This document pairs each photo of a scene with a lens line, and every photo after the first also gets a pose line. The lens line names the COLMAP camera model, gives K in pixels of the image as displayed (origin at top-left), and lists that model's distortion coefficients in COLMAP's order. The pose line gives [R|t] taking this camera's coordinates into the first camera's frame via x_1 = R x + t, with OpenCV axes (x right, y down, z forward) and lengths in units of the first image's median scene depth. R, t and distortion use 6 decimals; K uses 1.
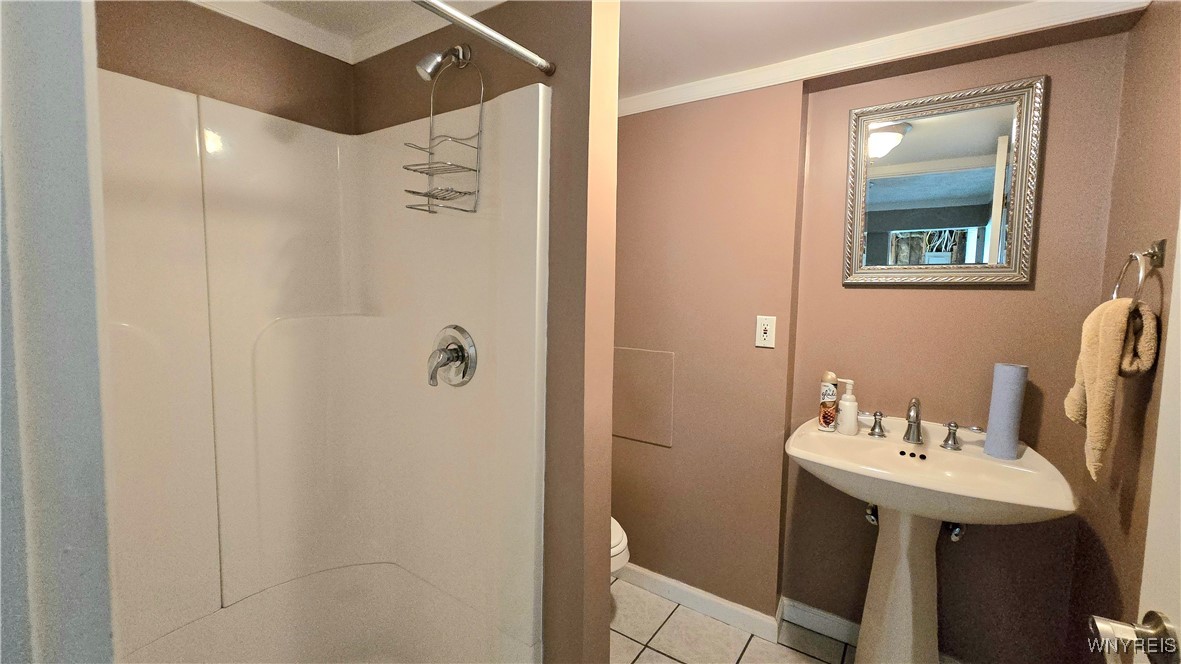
lens RADIAL K [[485.5, 0, 592.5], [0, 485.5, 325.8], [0, 0, 1]] dist [0.000952, 0.000172]
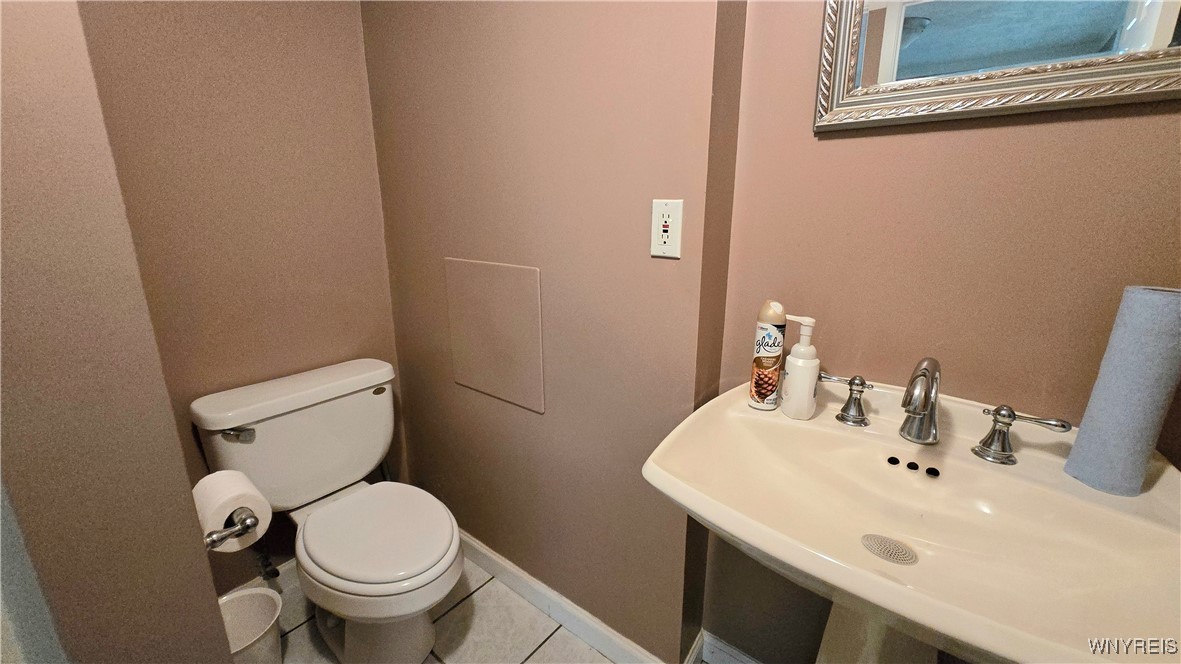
lens RADIAL K [[485.5, 0, 592.5], [0, 485.5, 325.8], [0, 0, 1]] dist [0.000952, 0.000172]
pose [[0.997003, -0.003603, -0.077285, 0.338848], [0.017348, 0.983890, 0.177932, 0.022485], [0.075399, -0.178740, 0.981003, 0.466478]]
